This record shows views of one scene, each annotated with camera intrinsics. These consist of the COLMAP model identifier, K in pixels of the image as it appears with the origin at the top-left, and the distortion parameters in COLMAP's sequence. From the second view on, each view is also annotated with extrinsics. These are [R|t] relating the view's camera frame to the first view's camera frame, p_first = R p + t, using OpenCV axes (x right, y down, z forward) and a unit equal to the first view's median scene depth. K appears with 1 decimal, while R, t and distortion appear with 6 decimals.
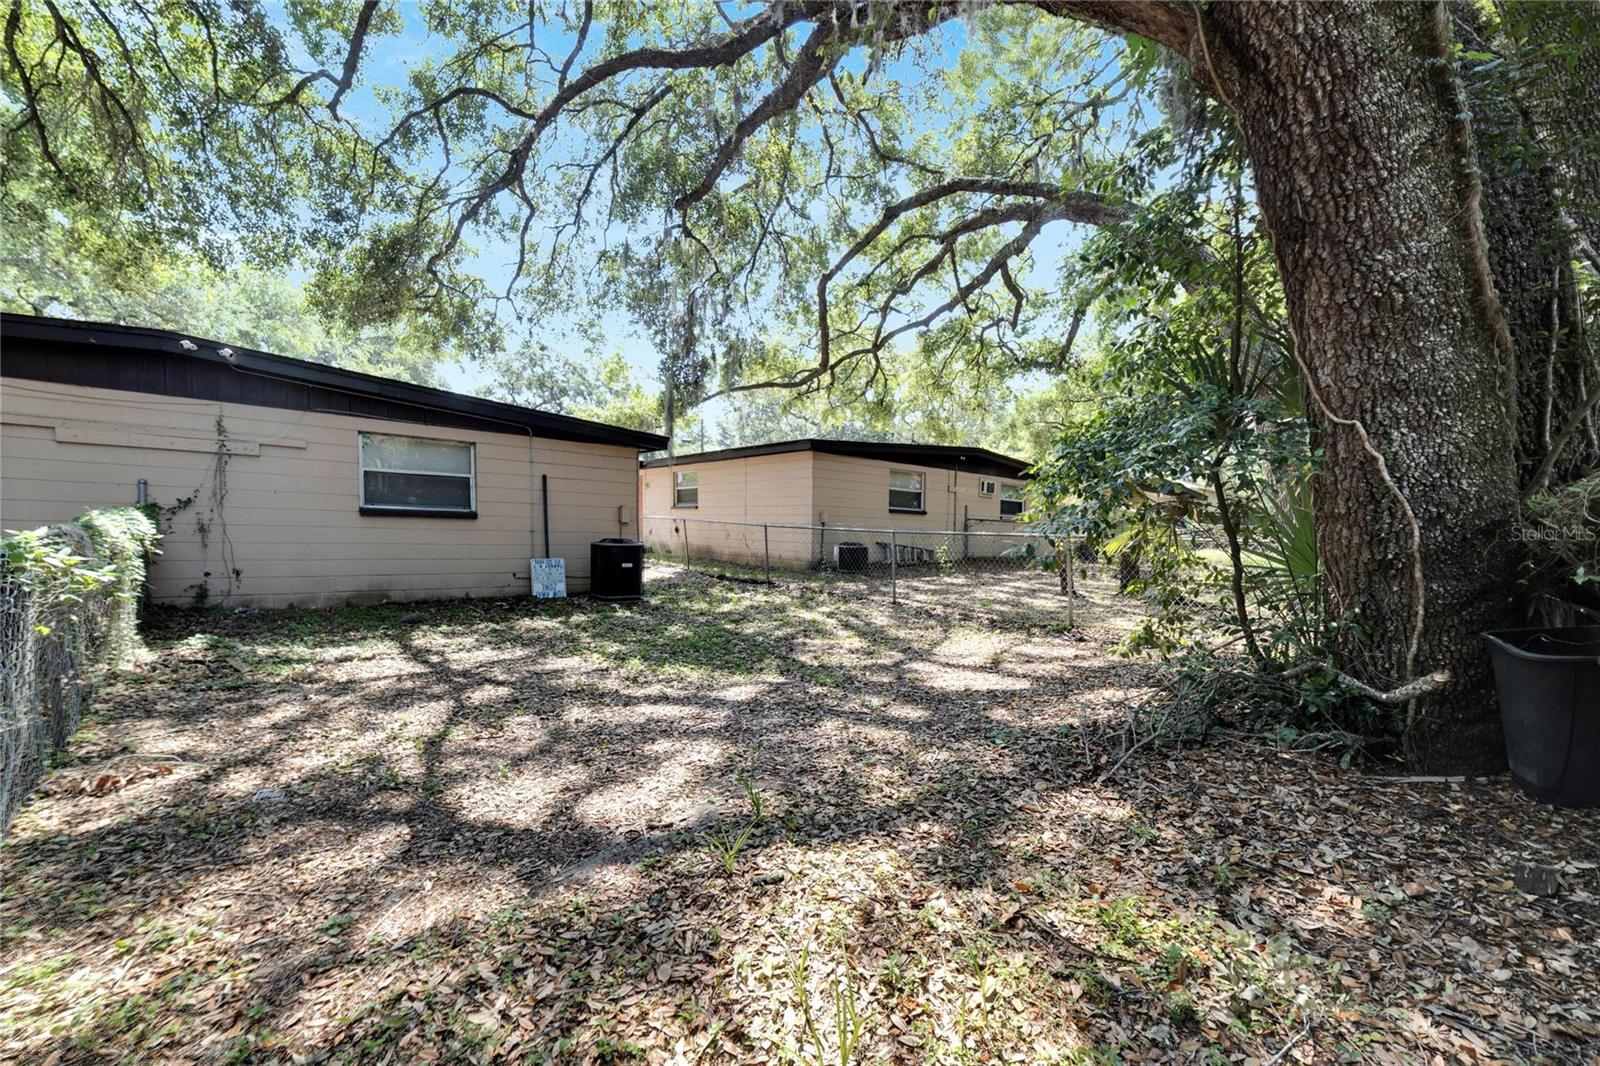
lens RADIAL K [[624.0, 0, 795.8], [0, 624.0, 532.9], [0, 0, 1]] dist [-0.008364, 0.003814]
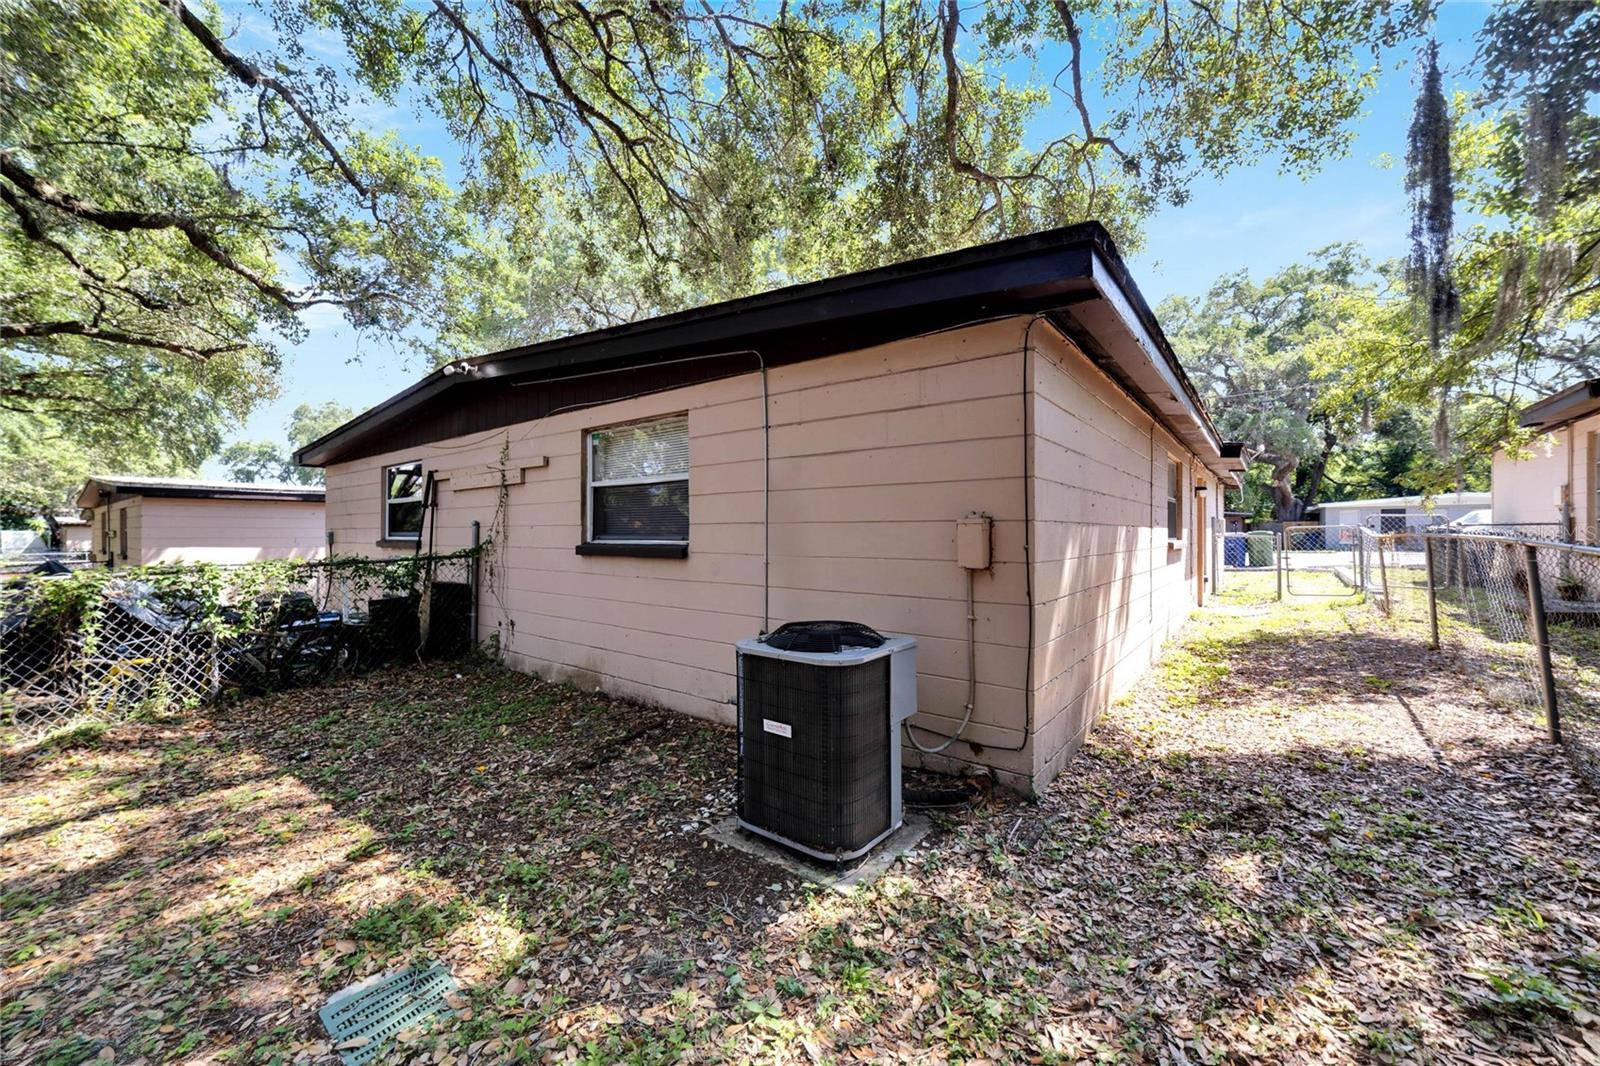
lens RADIAL K [[624.0, 0, 790.1], [0, 624.0, 530.7], [0, 0, 1]] dist [-0.008364, 0.003814]
pose [[0.217817, -0.029638, -0.975540, 0.009184], [0.001747, 0.999549, -0.029977, -0.032976], [0.975988, 0.004825, 0.217770, 1.058349]]
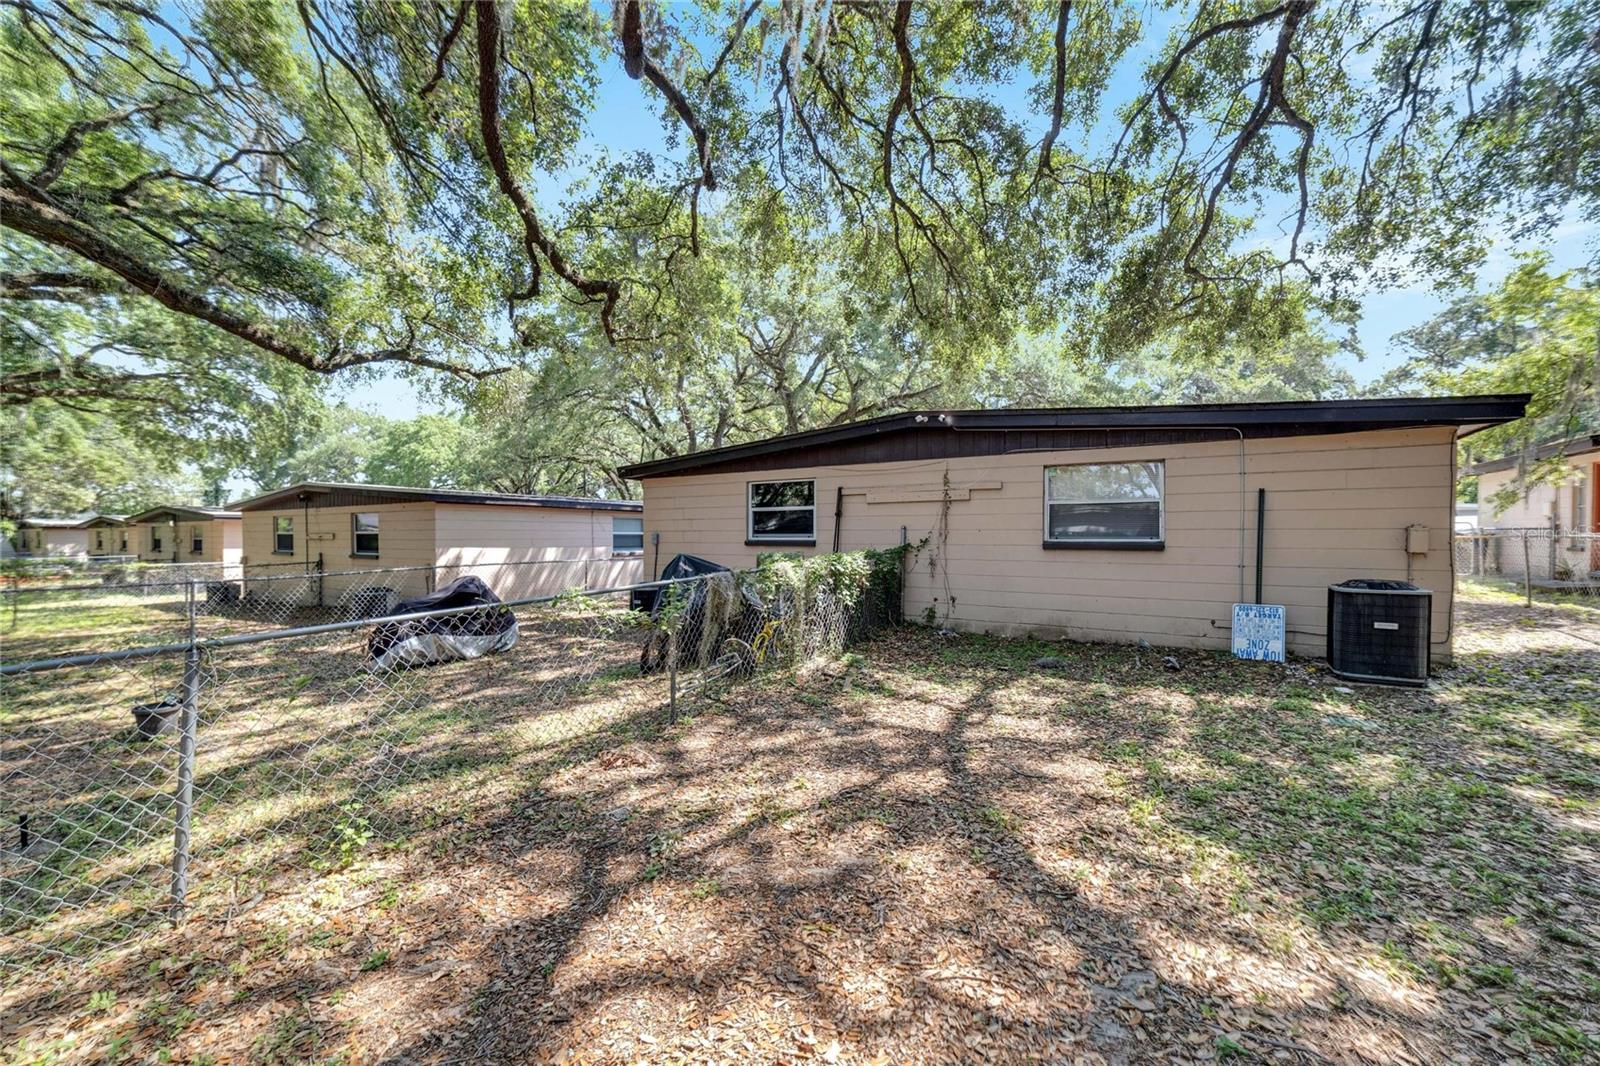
lens RADIAL K [[624.0, 0, 812.8], [0, 624.0, 544.4], [0, 0, 1]] dist [-0.008364, 0.003814]
pose [[0.325809, -0.012279, -0.945356, 0.133118], [0.005233, 0.999924, -0.011184, -0.026333], [0.945421, -0.001304, 0.325848, 0.310396]]
